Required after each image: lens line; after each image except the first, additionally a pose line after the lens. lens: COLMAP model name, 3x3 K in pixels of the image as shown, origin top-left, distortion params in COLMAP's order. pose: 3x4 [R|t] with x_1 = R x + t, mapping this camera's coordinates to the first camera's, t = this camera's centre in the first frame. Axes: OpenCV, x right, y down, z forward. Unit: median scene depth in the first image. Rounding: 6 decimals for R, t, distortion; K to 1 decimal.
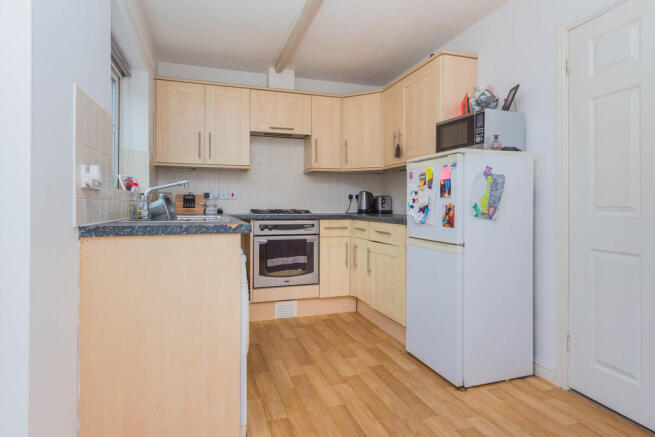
lens RADIAL K [[363.8, 0, 327.7], [0, 363.8, 204.8], [0, 0, 1]] dist [0.000807, 0.000278]
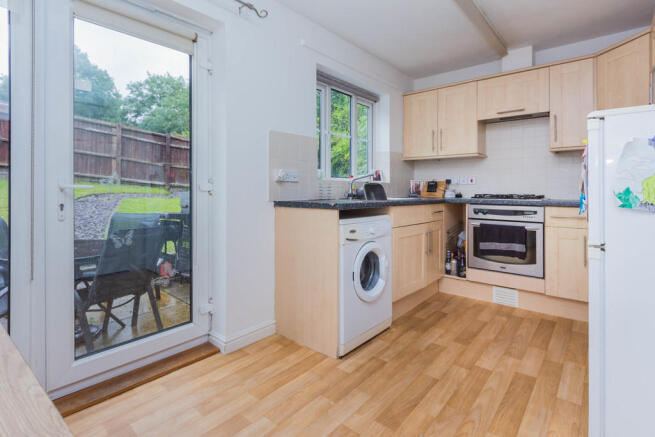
lens RADIAL K [[327.8, 0, 327.3], [0, 327.8, 188.2], [0, 0, 1]] dist [0.000343, -0.000080]
pose [[0.516441, -0.002999, -0.856318, 0.404760], [-0.000538, 0.999993, -0.003827, -0.000747], [0.856323, 0.002437, 0.516435, 0.136112]]
